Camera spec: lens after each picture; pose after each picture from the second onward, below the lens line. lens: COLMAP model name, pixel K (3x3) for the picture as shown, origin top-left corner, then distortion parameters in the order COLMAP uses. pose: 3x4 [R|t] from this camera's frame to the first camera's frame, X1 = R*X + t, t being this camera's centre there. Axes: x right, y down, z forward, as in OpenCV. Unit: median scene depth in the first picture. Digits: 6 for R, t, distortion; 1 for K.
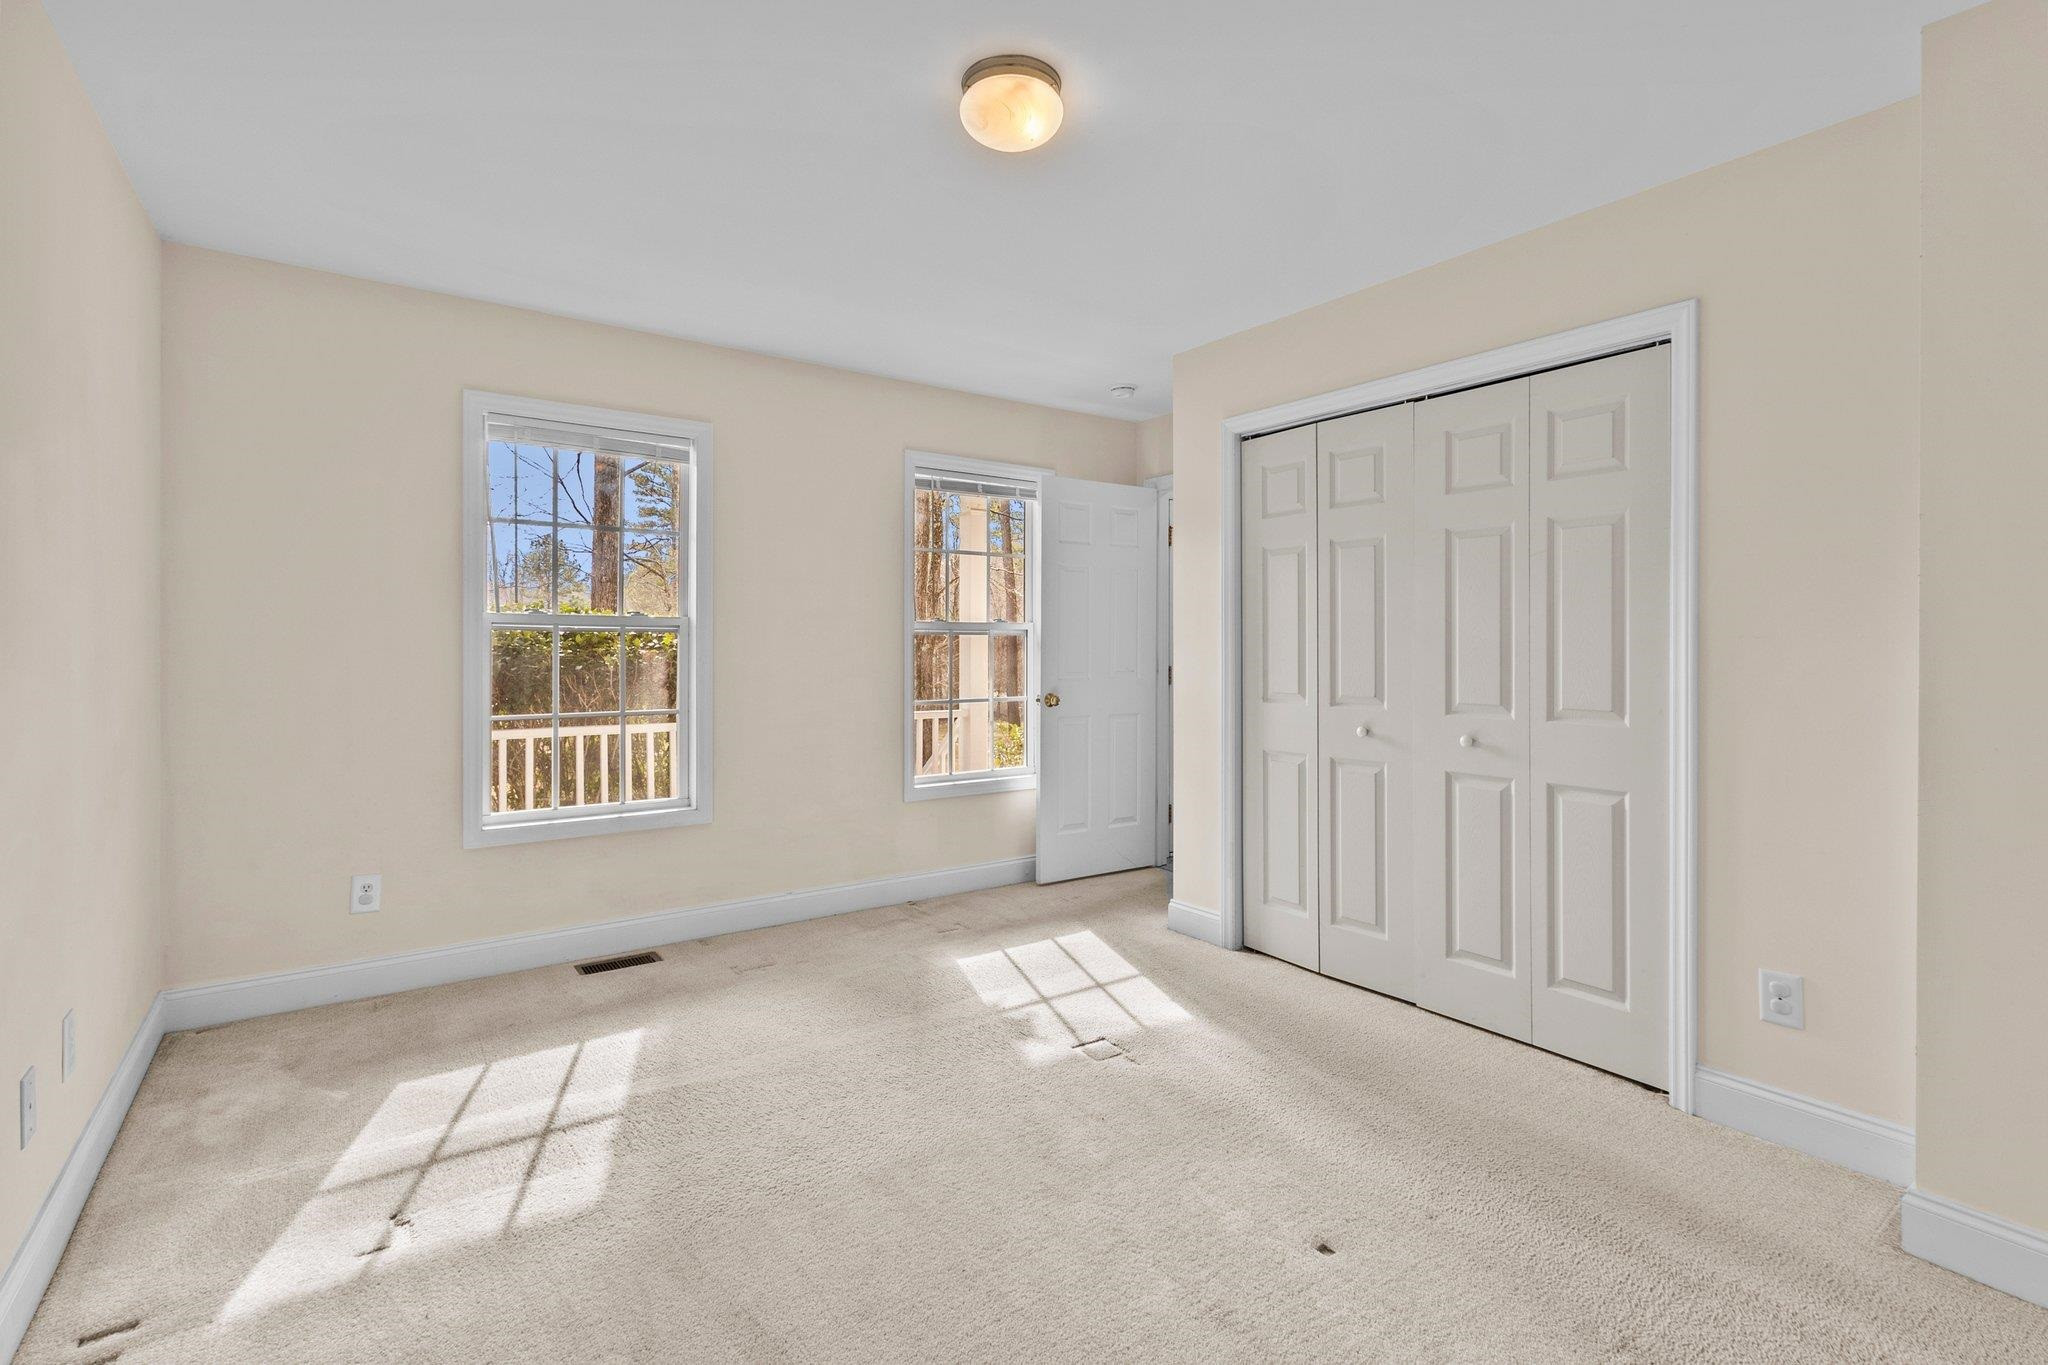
lens RADIAL K [[954.8, 0, 1031.7], [0, 954.8, 648.1], [0, 0, 1]] dist [0.001121, 0.000181]
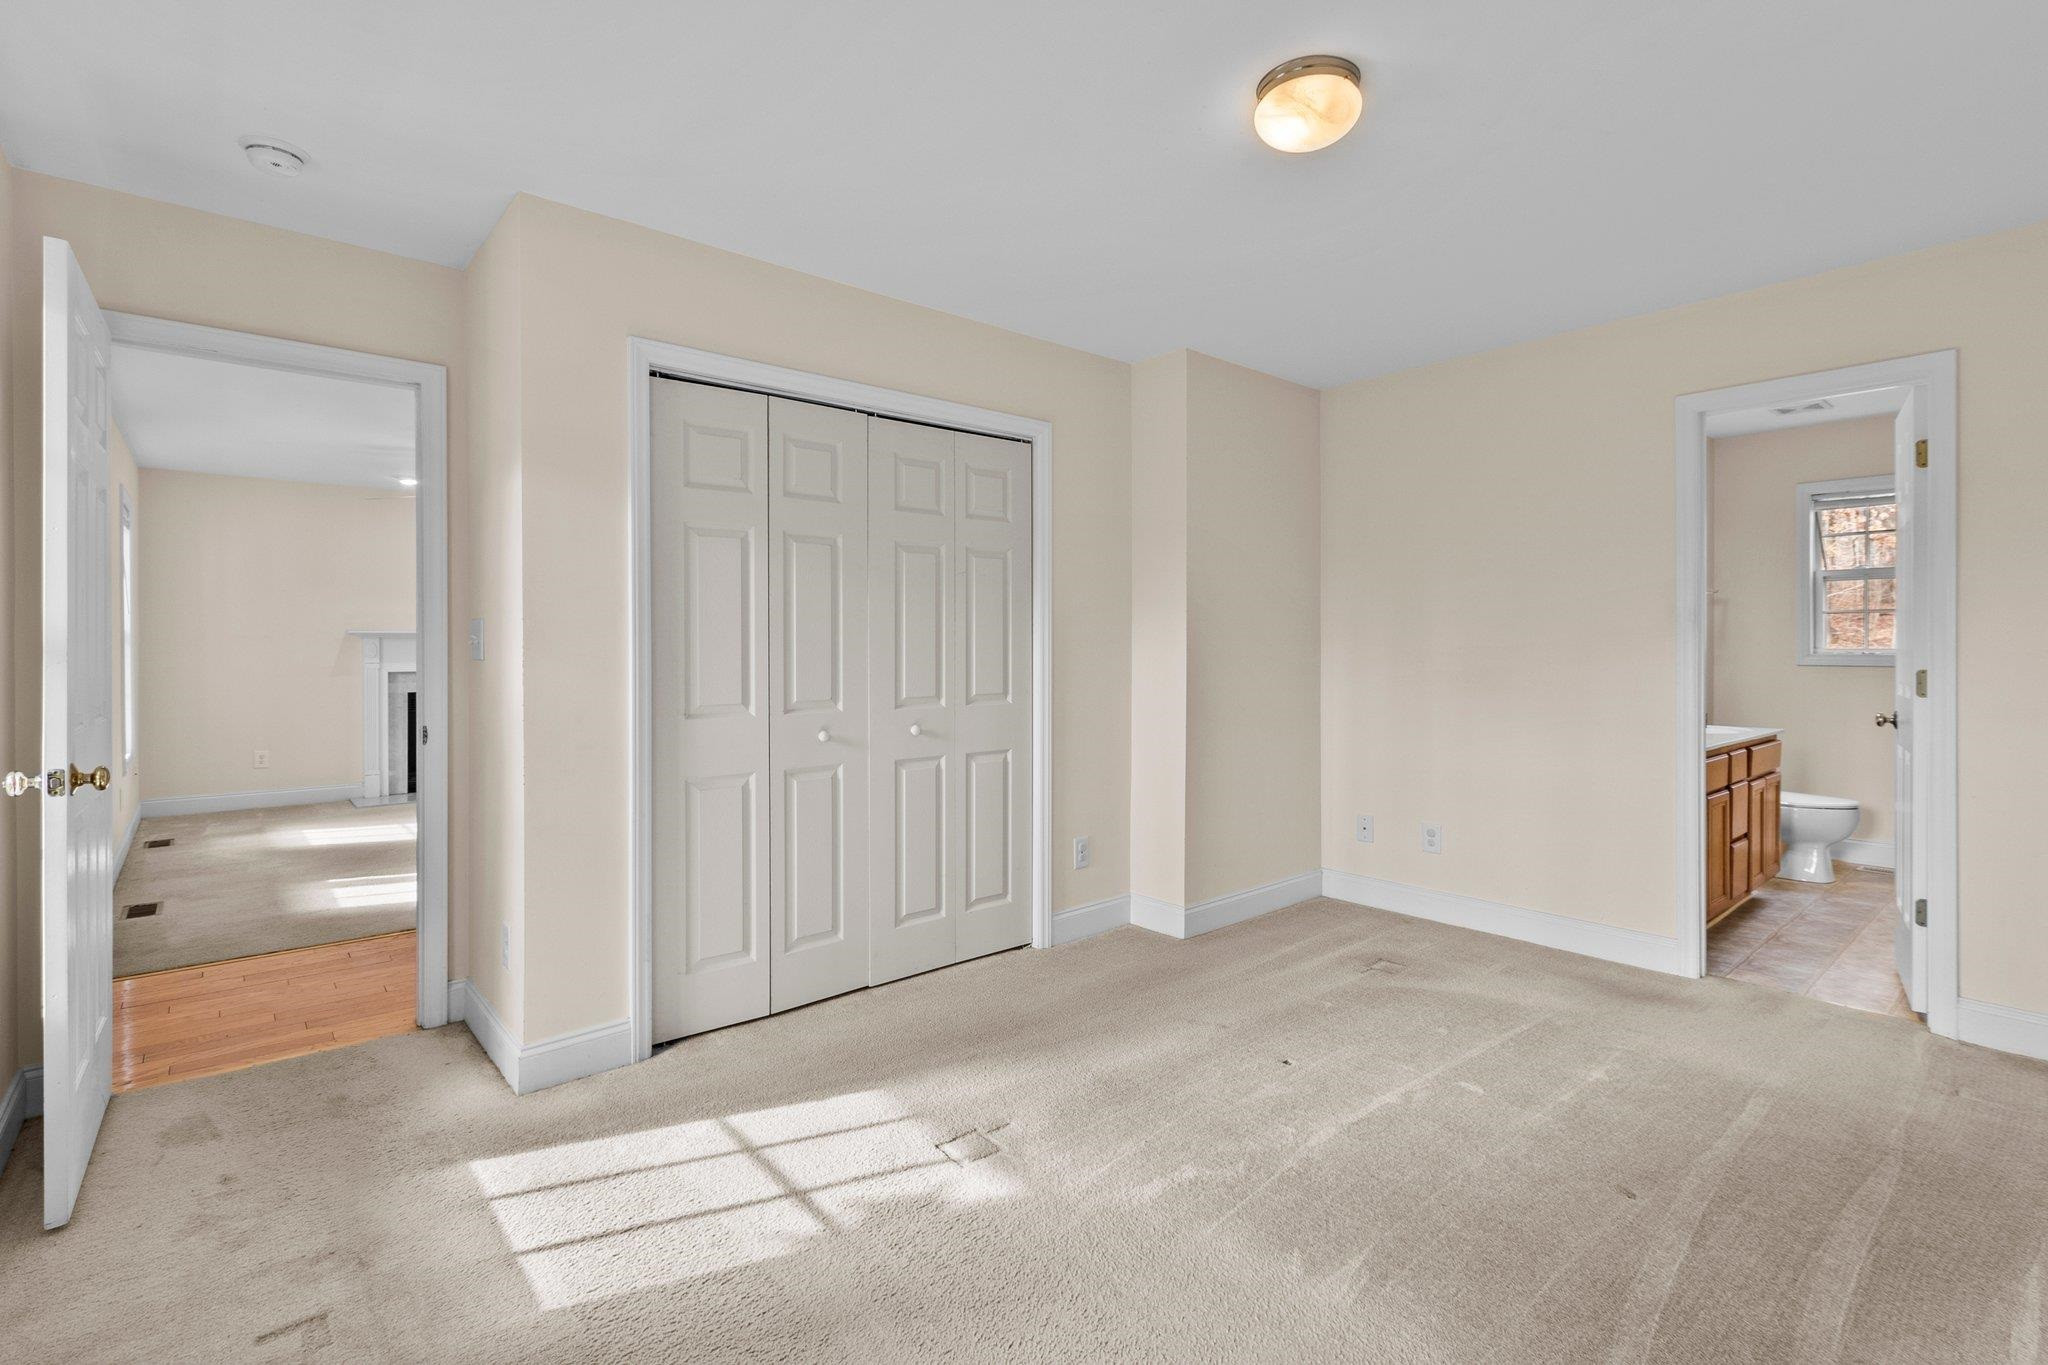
lens RADIAL K [[954.8, 0, 1031.7], [0, 954.8, 648.1], [0, 0, 1]] dist [0.001121, 0.000181]
pose [[-0.098653, -0.011861, 0.995051, -0.641382], [-0.000283, 0.999929, 0.011892, -0.013603], [-0.995122, 0.000891, -0.098650, 0.892687]]
